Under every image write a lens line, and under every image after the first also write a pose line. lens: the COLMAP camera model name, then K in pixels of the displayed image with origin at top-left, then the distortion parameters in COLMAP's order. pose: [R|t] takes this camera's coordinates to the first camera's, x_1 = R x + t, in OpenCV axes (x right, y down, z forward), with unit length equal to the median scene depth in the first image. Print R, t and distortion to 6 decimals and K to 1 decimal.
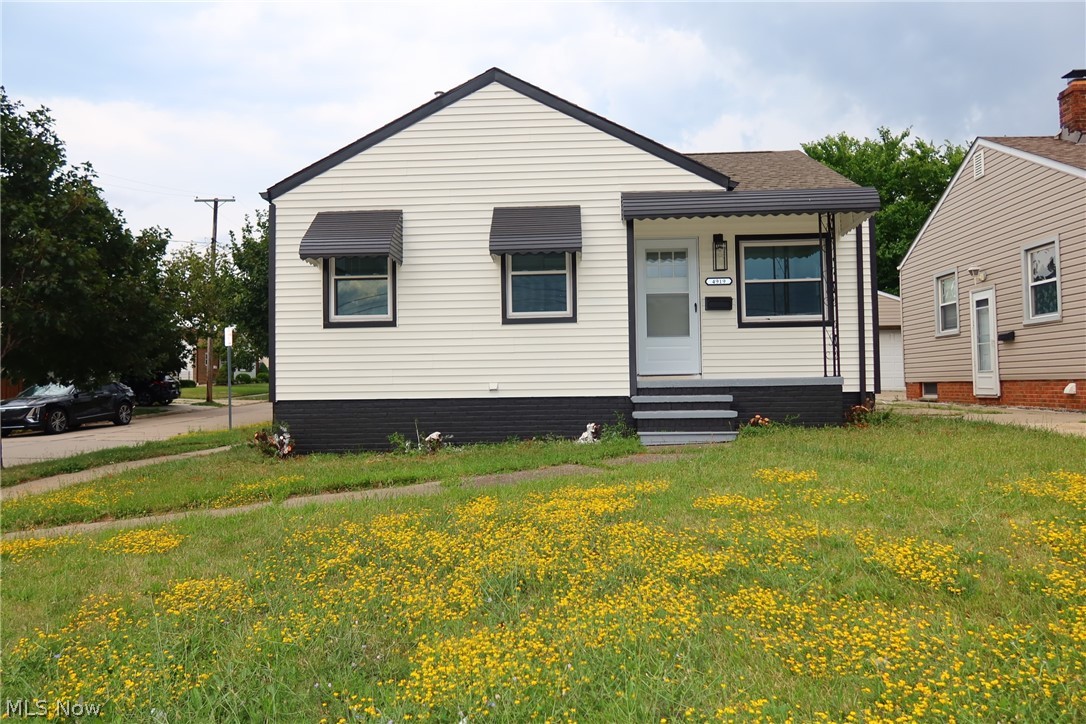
lens RADIAL K [[745.7, 0, 543.0], [0, 745.7, 362.0], [0, 0, 1]] dist [-0.040110, 0.044132]
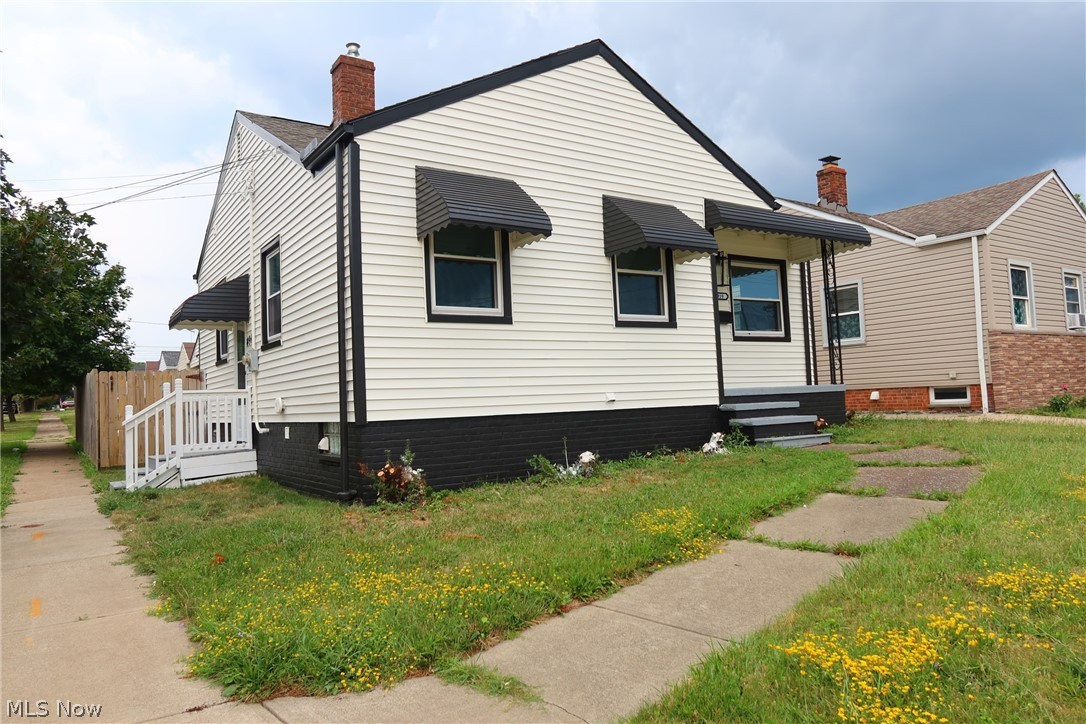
lens RADIAL K [[745.7, 0, 543.0], [0, 745.7, 362.0], [0, 0, 1]] dist [-0.040110, 0.044132]
pose [[0.808090, 0.014505, 0.588881, -0.641735], [0.008815, 0.999287, -0.036710, 0.023039], [-0.588994, 0.034856, 0.807386, 0.335114]]
